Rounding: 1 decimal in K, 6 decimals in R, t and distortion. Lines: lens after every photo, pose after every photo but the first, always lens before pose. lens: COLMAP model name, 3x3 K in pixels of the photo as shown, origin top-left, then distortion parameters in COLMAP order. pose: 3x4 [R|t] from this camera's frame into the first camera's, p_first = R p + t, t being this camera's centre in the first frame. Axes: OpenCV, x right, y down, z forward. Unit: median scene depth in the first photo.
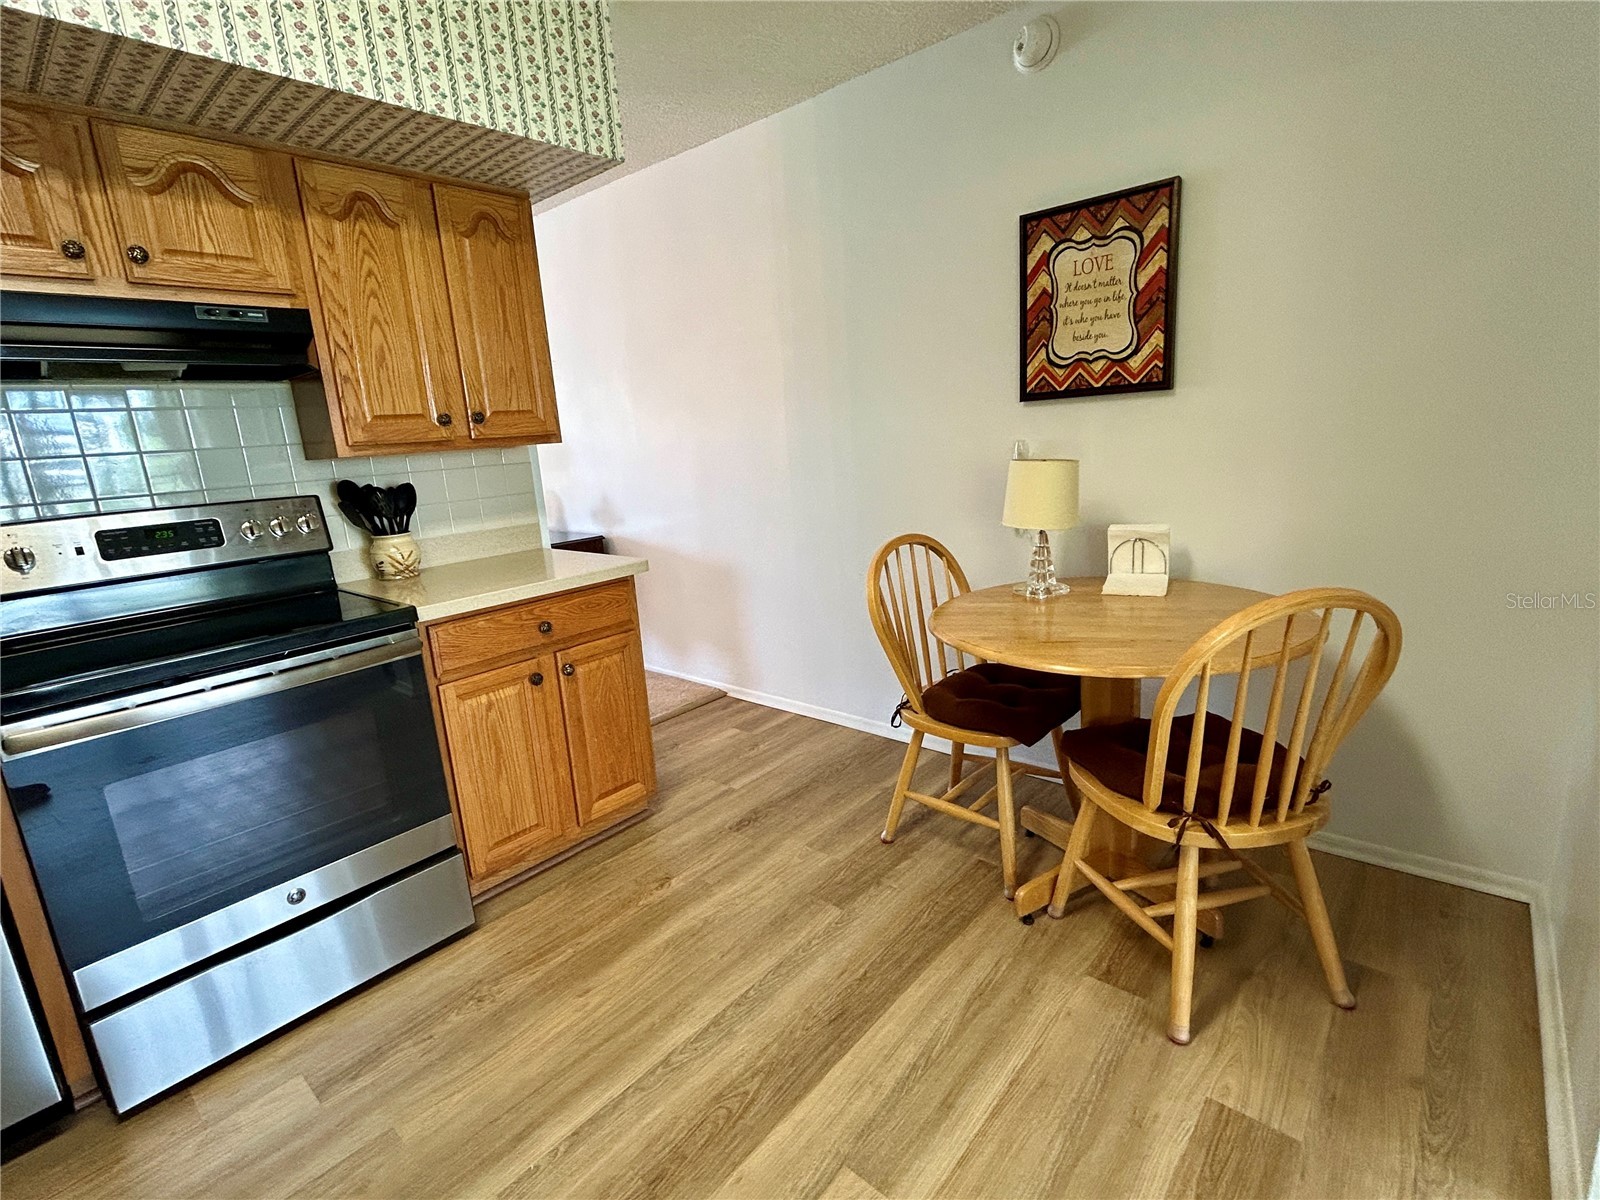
lens RADIAL K [[756.3, 0, 793.6], [0, 756.3, 597.8], [0, 0, 1]] dist [-0.001455, 0.001025]
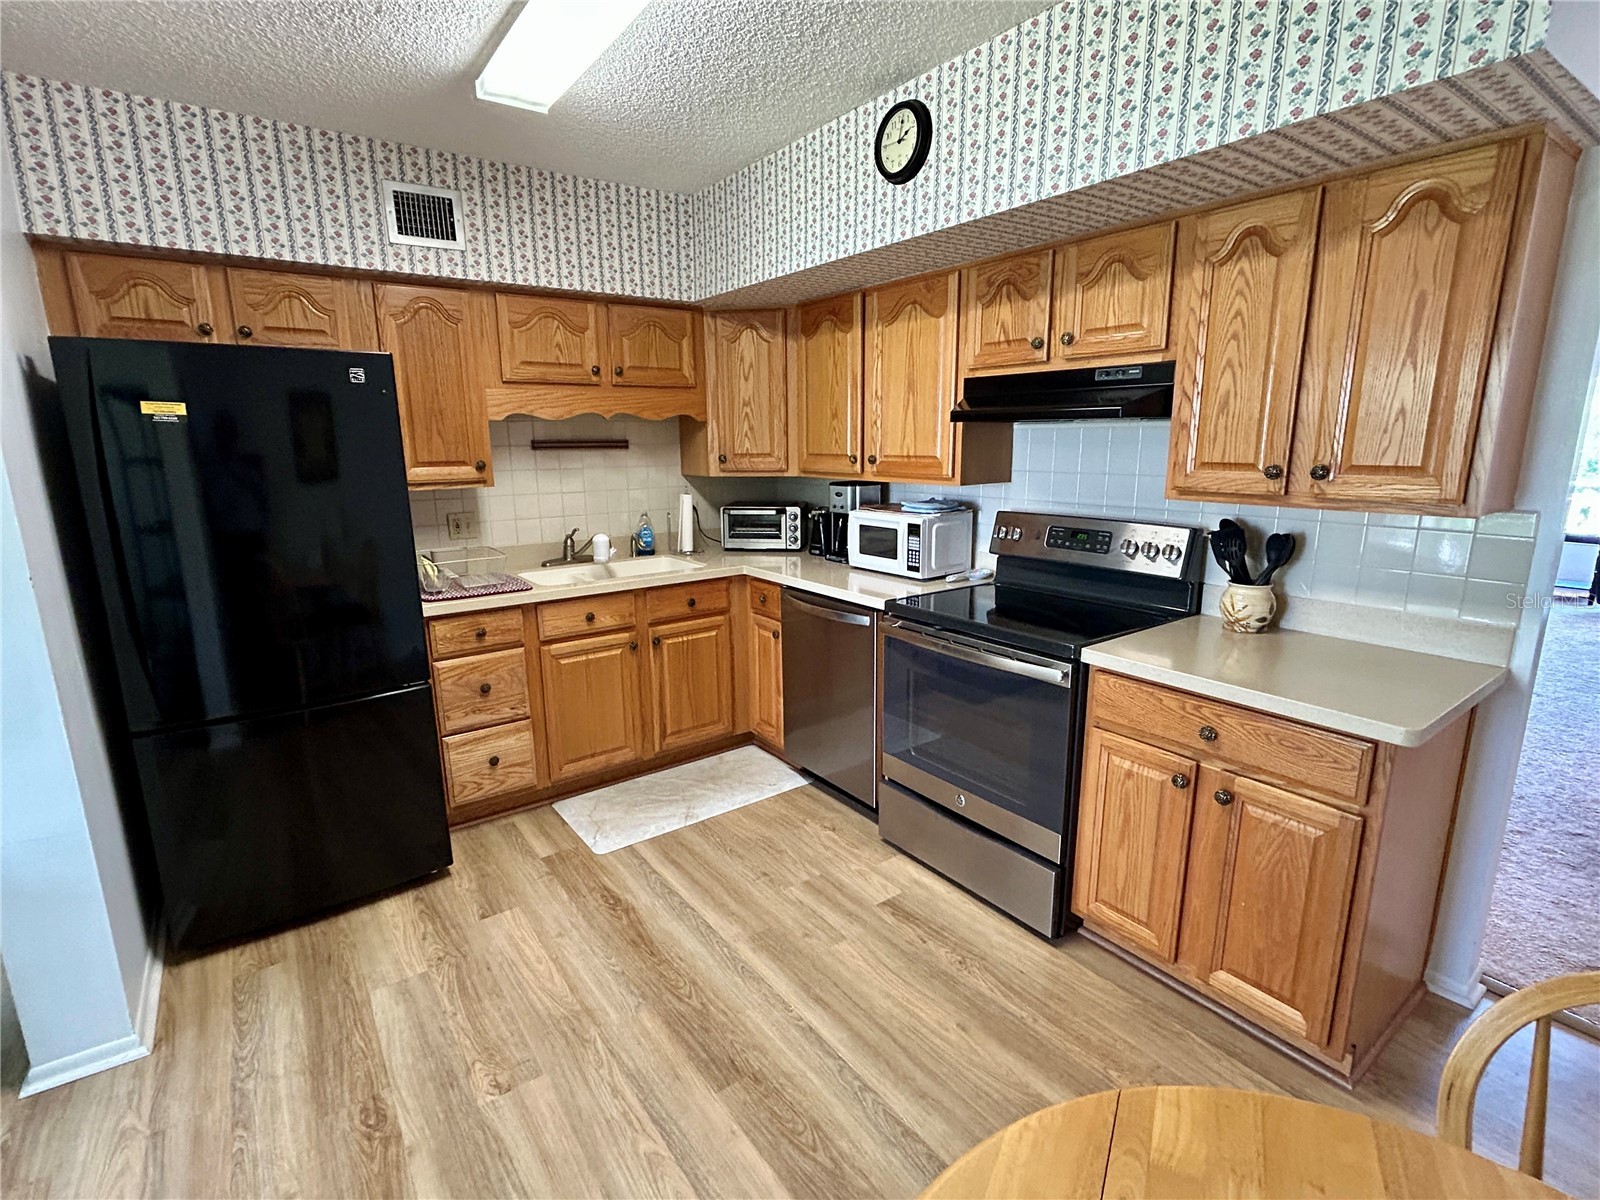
lens RADIAL K [[756.3, 0, 792.2], [0, 756.3, 597.1], [0, 0, 1]] dist [-0.001455, 0.001025]
pose [[-0.215216, 0.270972, -0.938220, 0.518145], [-0.189678, 0.930838, 0.312350, -0.278436], [0.957969, 0.245182, -0.148934, 0.666459]]
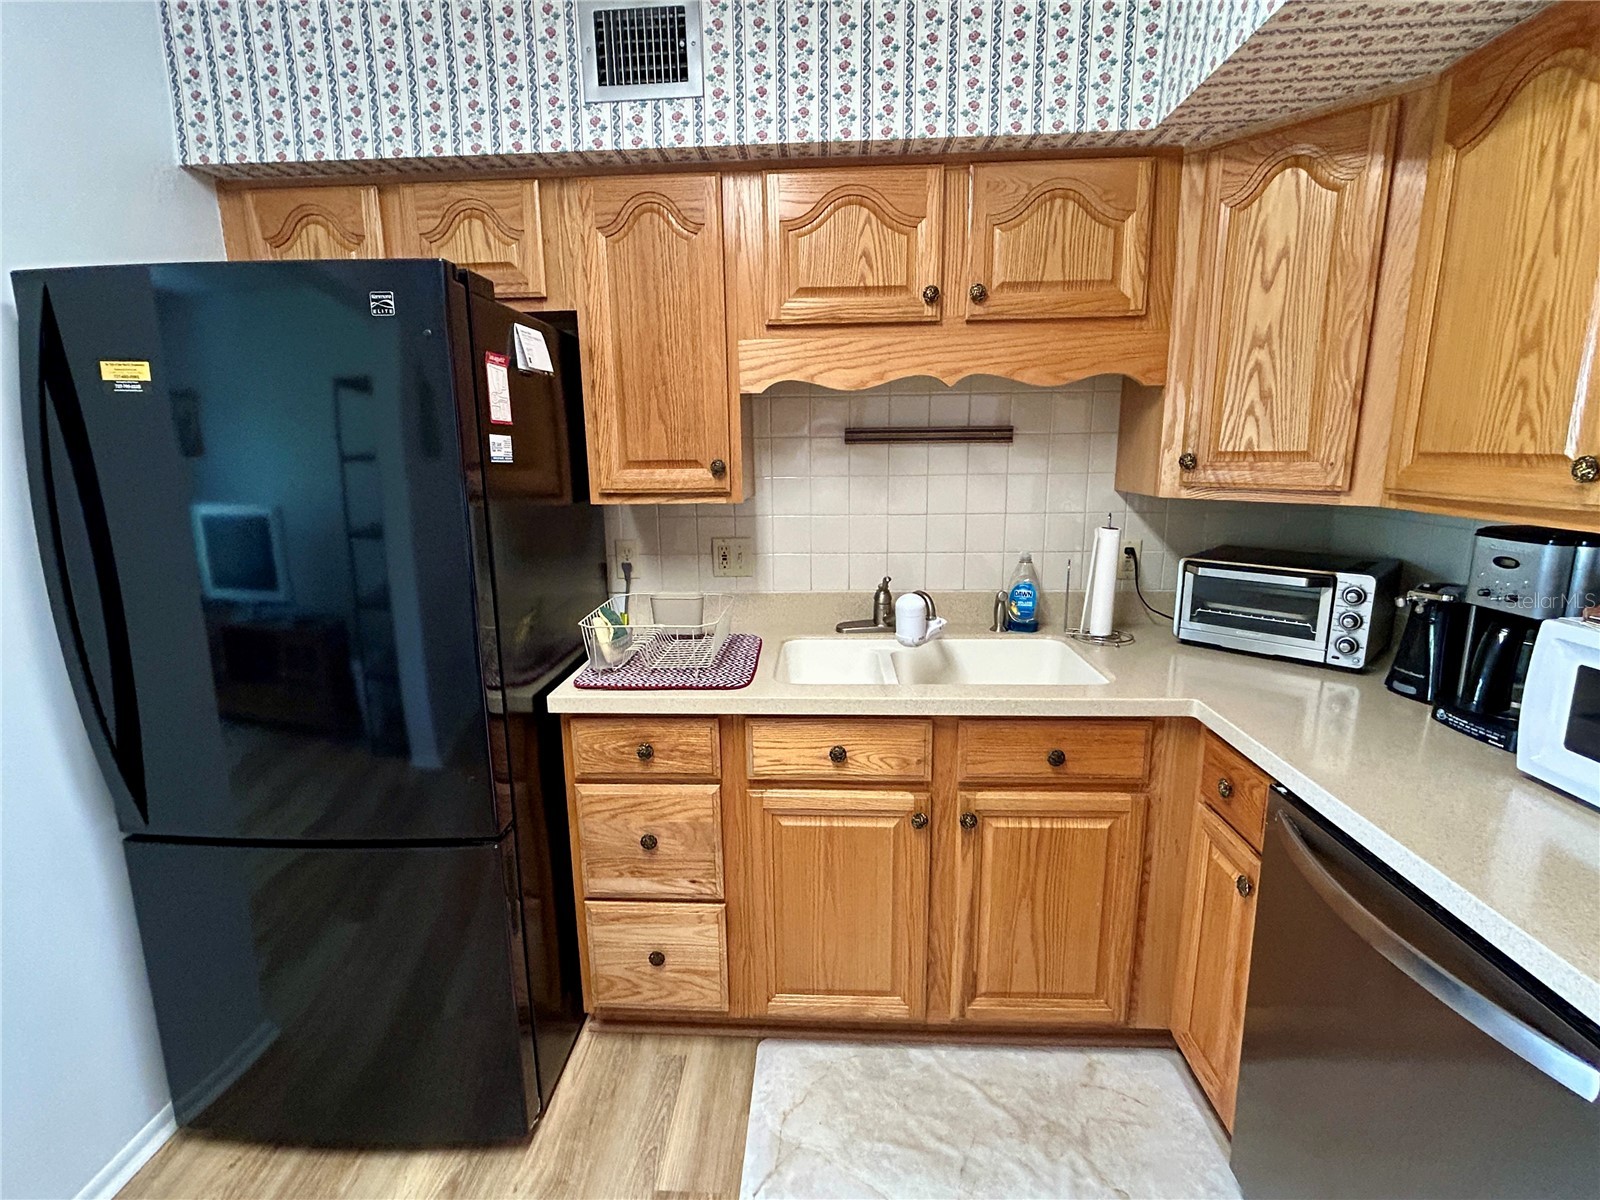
lens RADIAL K [[756.3, 0, 788.4], [0, 756.3, 596.1], [0, 0, 1]] dist [-0.001455, 0.001025]
pose [[-0.780758, 0.198391, -0.592501, -0.266430], [-0.071782, 0.913497, 0.400462, -0.173270], [0.620696, 0.355195, -0.698980, 0.543362]]
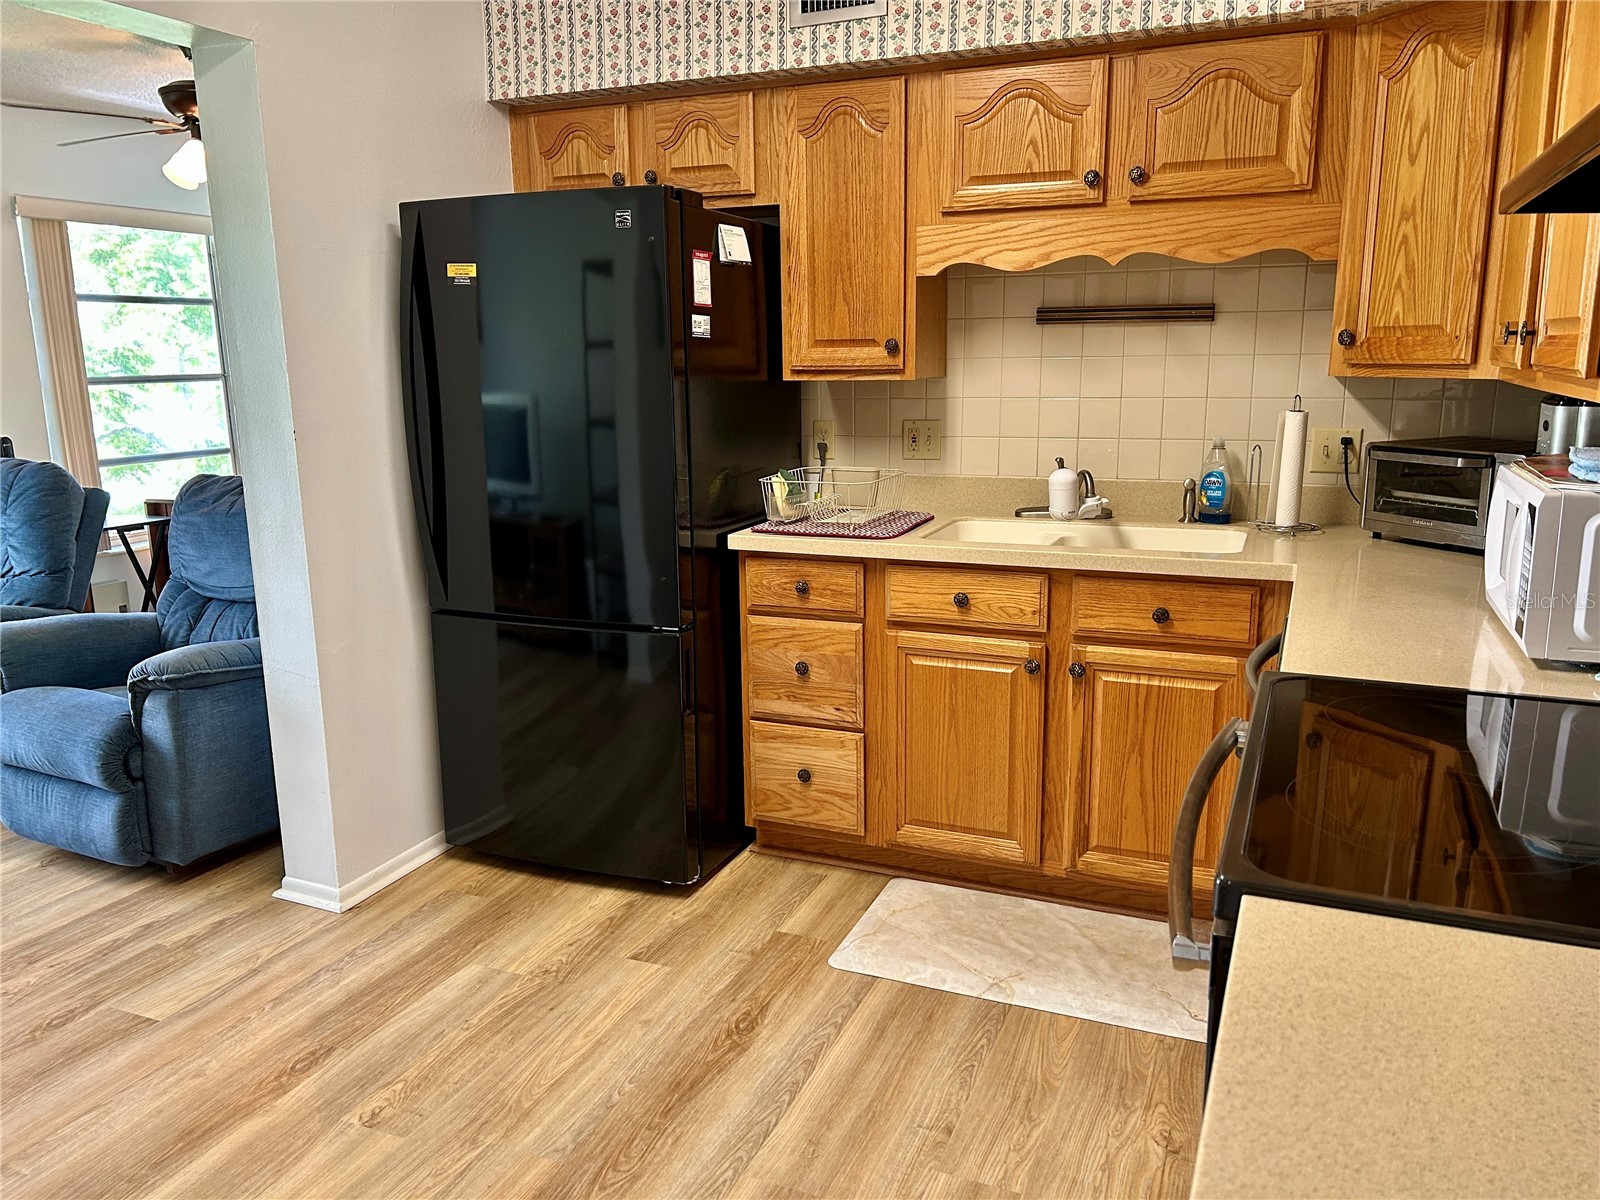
lens RADIAL K [[1200.2, 0, 801.8], [0, 1200.2, 609.8], [0, 0, 1]] dist [0.049186, -0.050259]
pose [[-0.944327, 0.143737, -0.295950, -0.149247], [0.002632, 0.902792, 0.430070, -0.302077], [0.328998, 0.405348, -0.852909, 1.204150]]
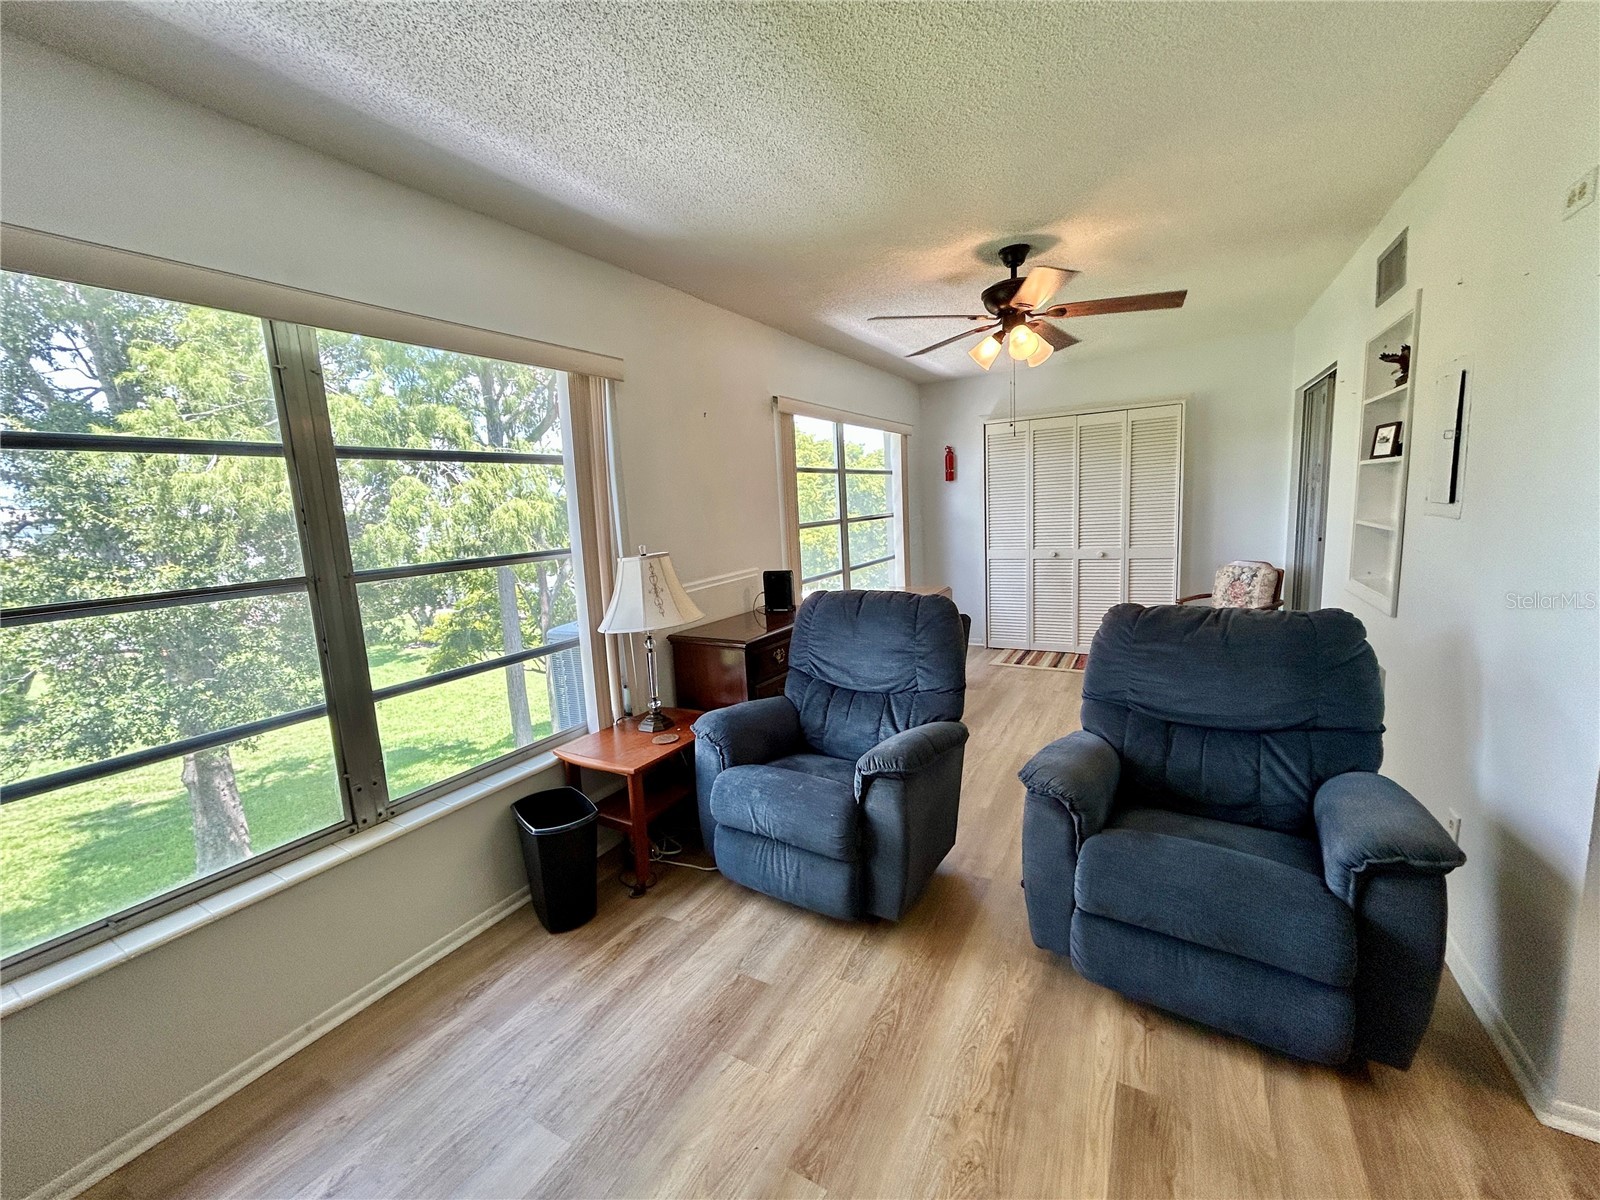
lens RADIAL K [[643.3, 0, 799.3], [0, 643.3, 599.5], [0, 0, 1]] dist [0.000439, 0.000717]
pose [[-0.970275, 0.147804, -0.191627, 0.845504], [0.067489, 0.925672, 0.372259, -0.141885], [0.232405, 0.348260, -0.908131, 0.115270]]
